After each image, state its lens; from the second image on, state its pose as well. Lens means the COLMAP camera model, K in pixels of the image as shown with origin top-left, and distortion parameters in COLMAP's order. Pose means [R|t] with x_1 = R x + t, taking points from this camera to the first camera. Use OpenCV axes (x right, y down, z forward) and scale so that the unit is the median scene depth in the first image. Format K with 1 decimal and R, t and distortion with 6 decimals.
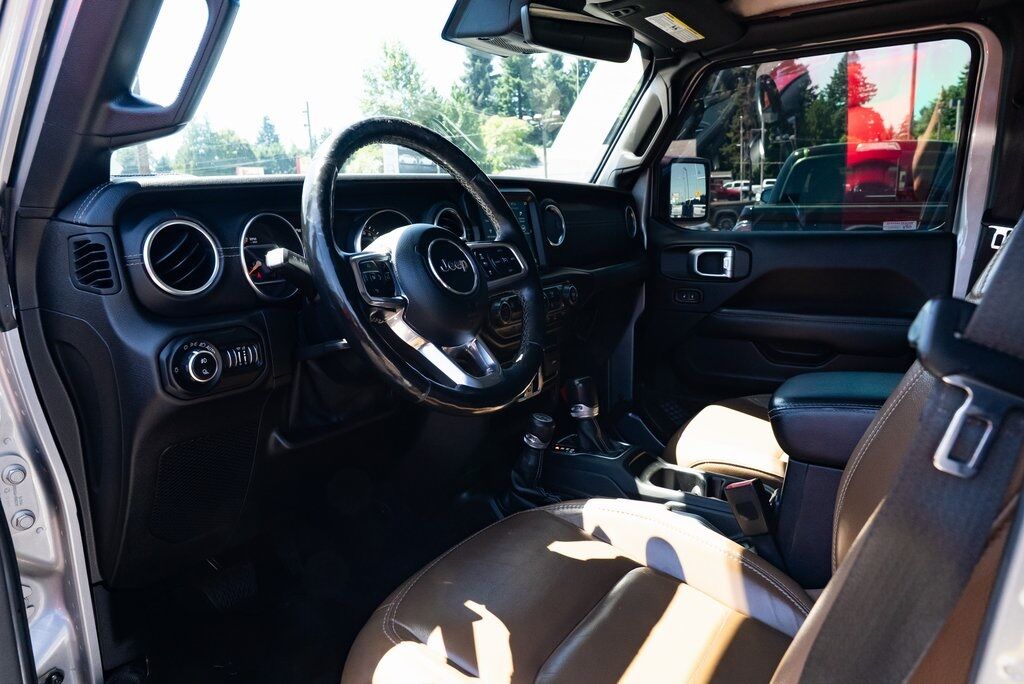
lens RADIAL K [[703.2, 0, 512.0], [0, 703.2, 342.0], [0, 0, 1]] dist [-0.010697, 0.002100]
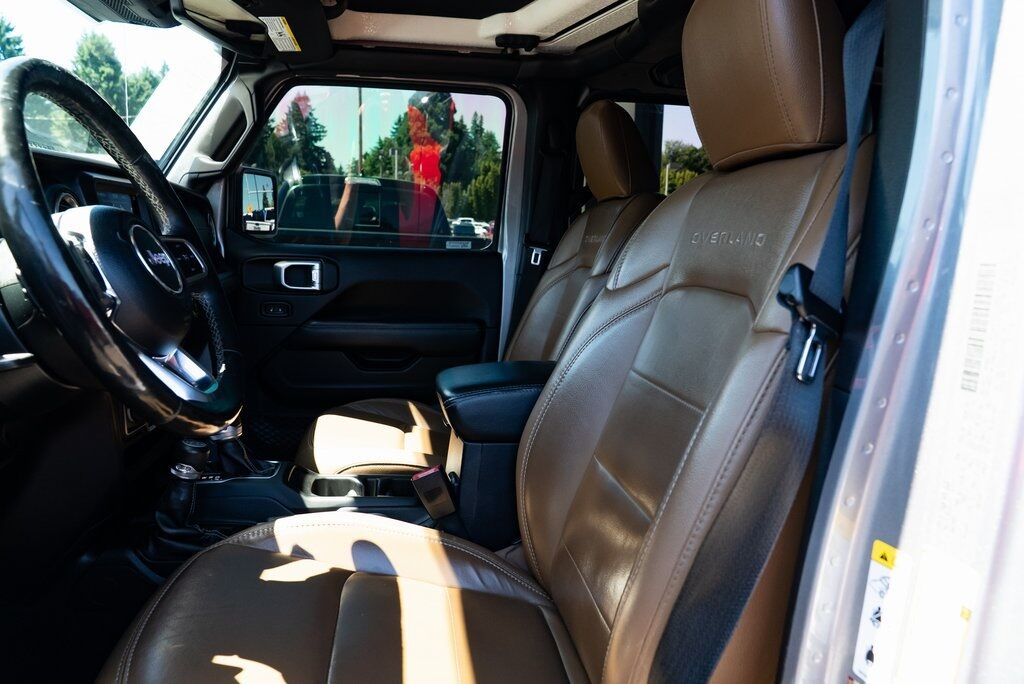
lens RADIAL K [[703.2, 0, 512.0], [0, 703.2, 342.0], [0, 0, 1]] dist [-0.010697, 0.002100]
pose [[0.746900, -0.049166, 0.663117, -0.181929], [0.073838, 0.997228, -0.009228, 0.015328], [-0.660824, 0.055856, 0.748459, 0.065037]]
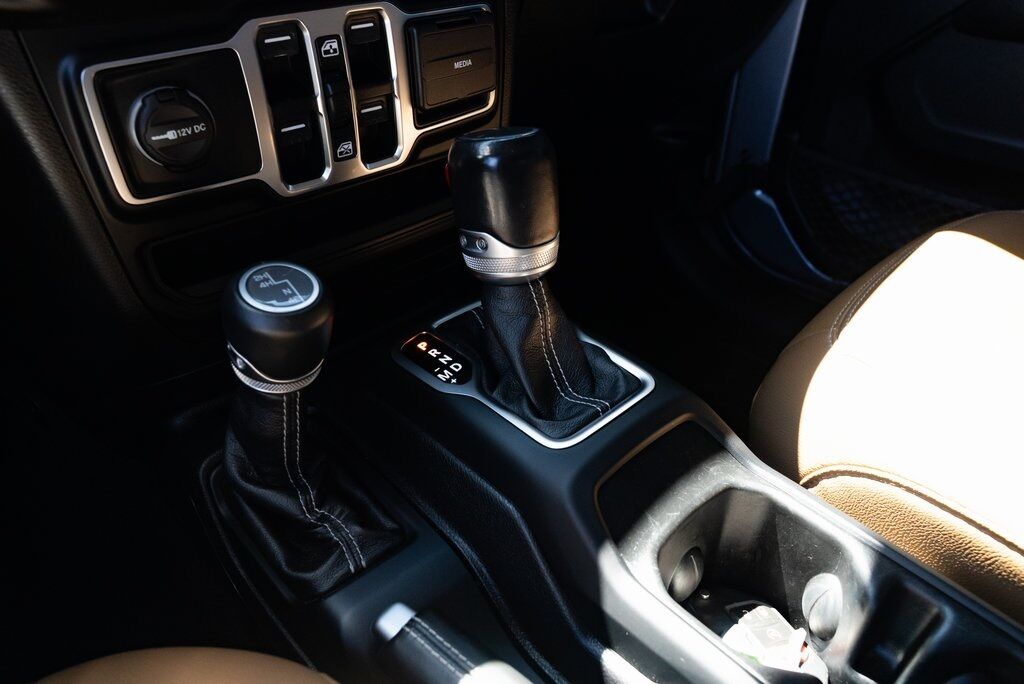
lens RADIAL K [[669.9, 0, 512.0], [0, 669.9, 342.0], [0, 0, 1]] dist [0.000832, -0.000282]
pose [[0.965478, 0.178417, -0.189787, 0.138534], [-0.083041, 0.901399, 0.424951, 0.010699], [0.246892, -0.394521, 0.885098, 0.622855]]
